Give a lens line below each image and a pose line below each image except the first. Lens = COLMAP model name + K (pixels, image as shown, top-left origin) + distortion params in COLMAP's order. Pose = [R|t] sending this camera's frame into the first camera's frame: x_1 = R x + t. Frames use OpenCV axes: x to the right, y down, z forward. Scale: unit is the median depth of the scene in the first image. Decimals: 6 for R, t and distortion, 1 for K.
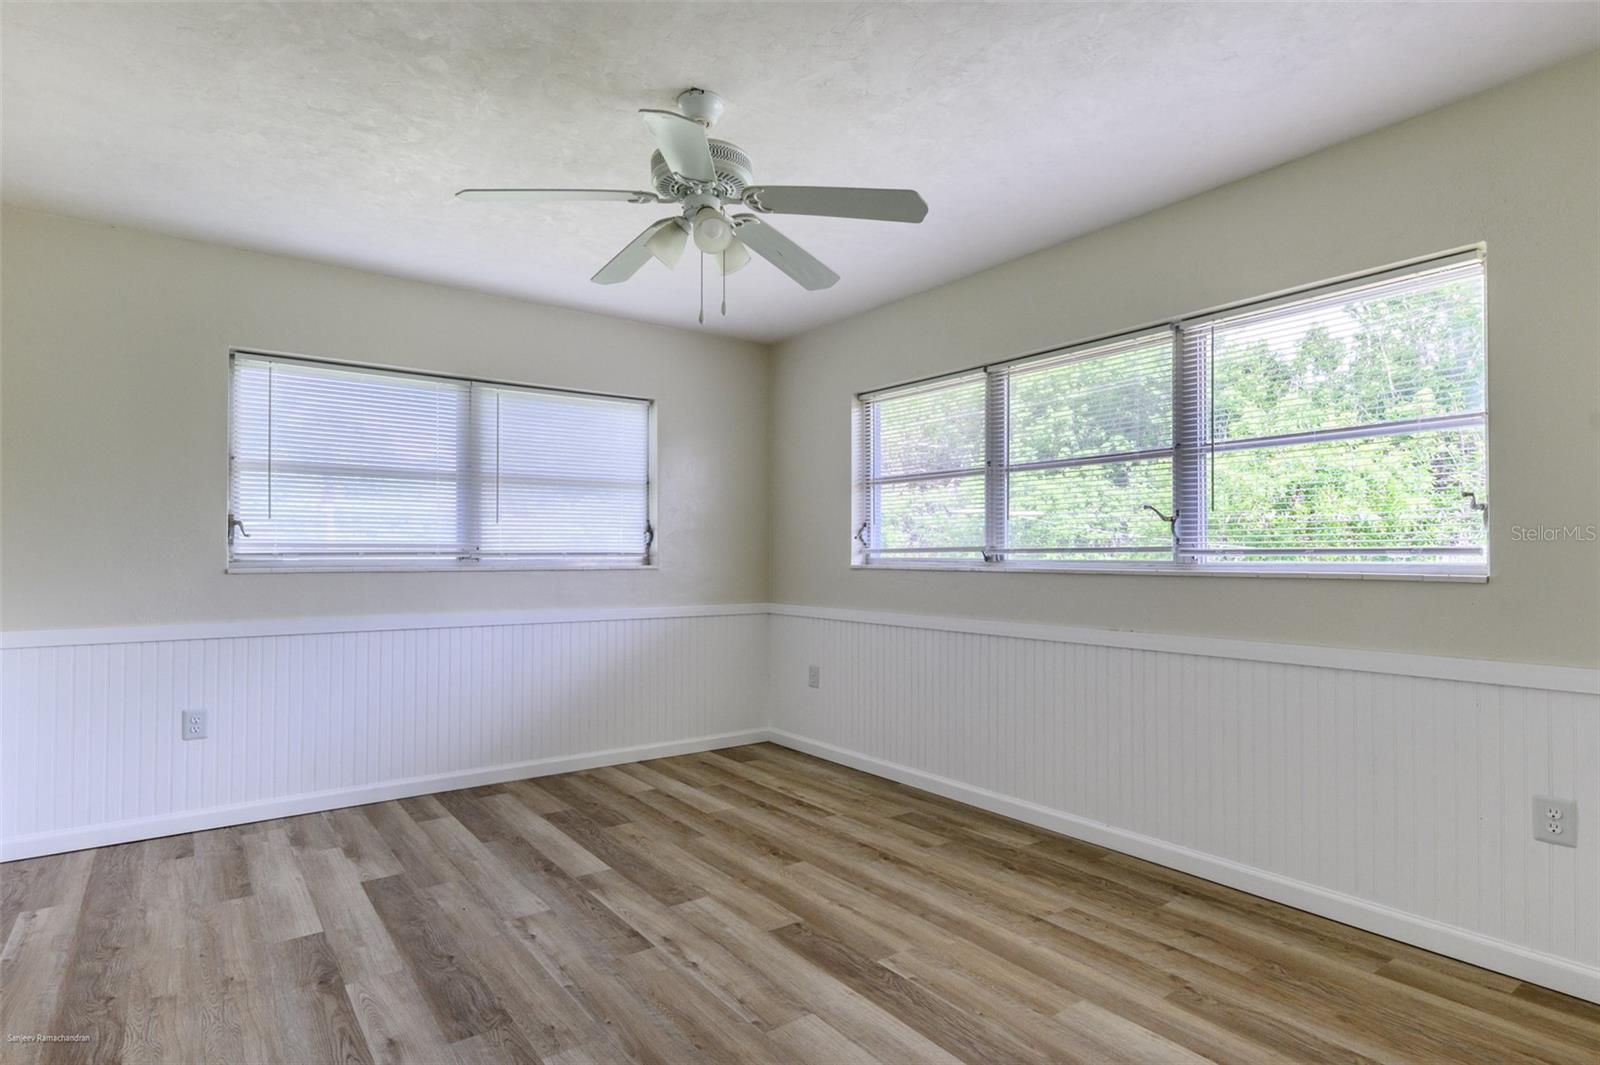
lens RADIAL K [[847.4, 0, 808.7], [0, 847.4, 553.5], [0, 0, 1]] dist [0.002594, 0.001775]
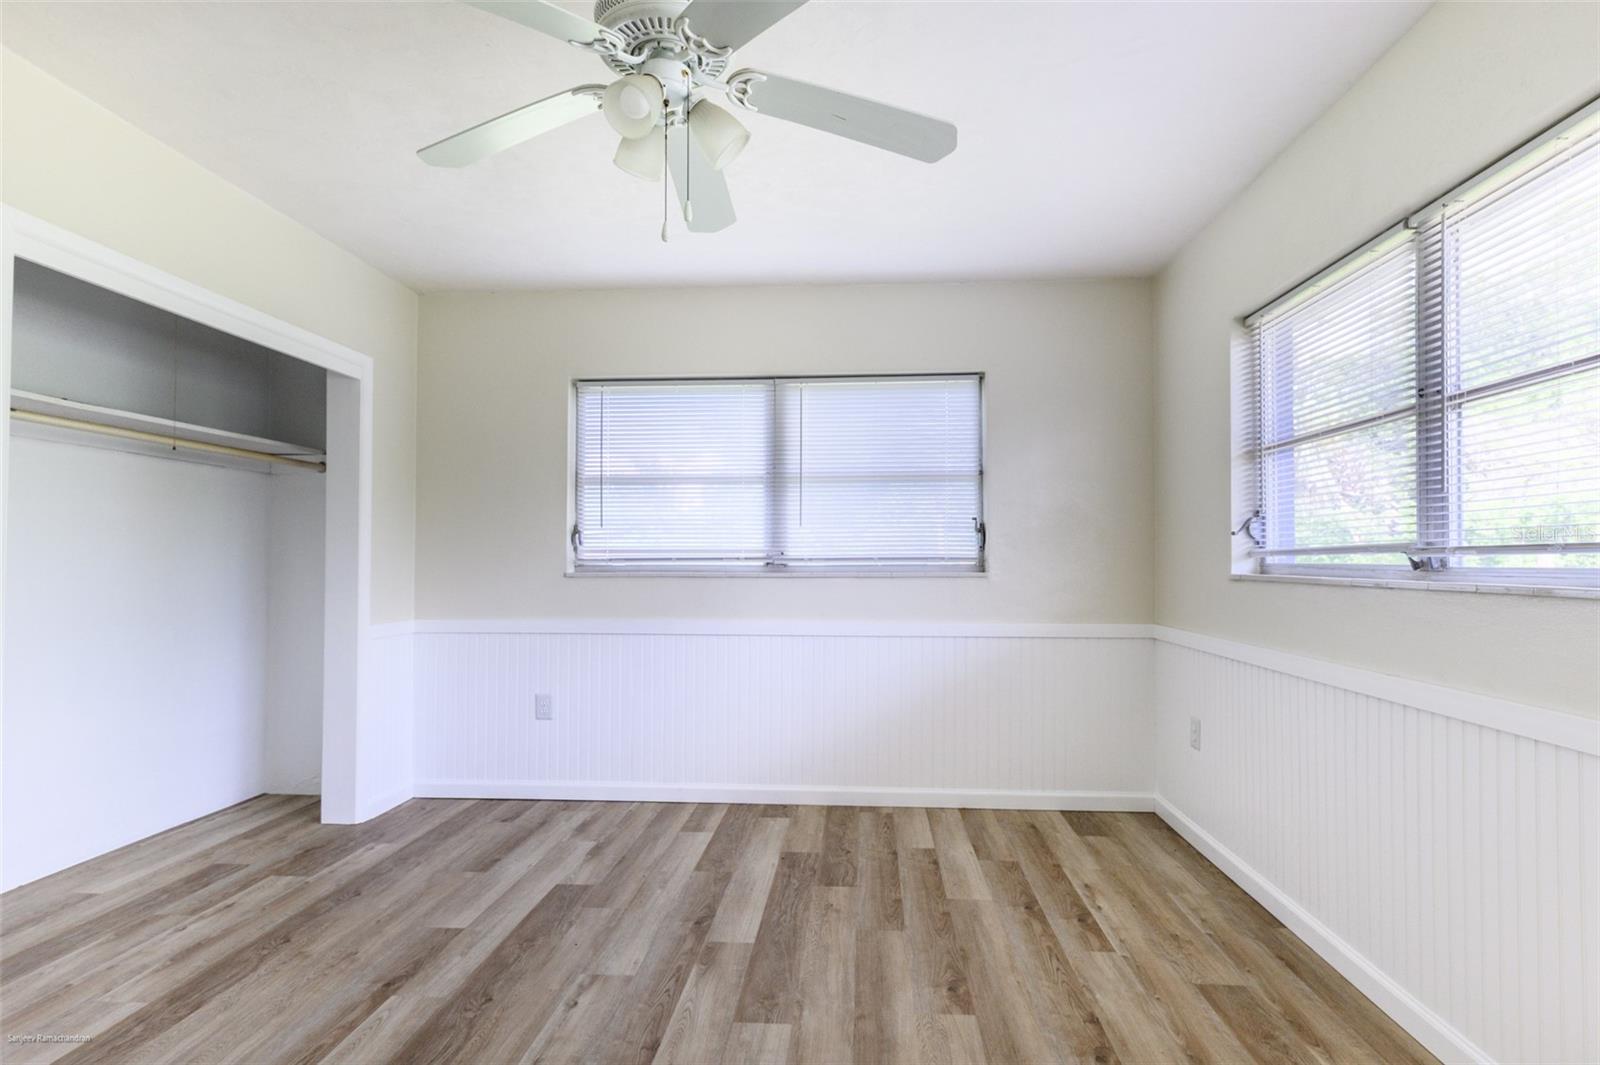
lens RADIAL K [[836.6, 0, 804.4], [0, 836.6, 548.6], [0, 0, 1]] dist [0.002839, 0.001812]
pose [[0.759248, -0.010886, -0.650710, 0.271613], [0.002060, 0.999895, -0.014325, 0.002501], [0.650798, 0.009536, 0.759191, 0.337615]]
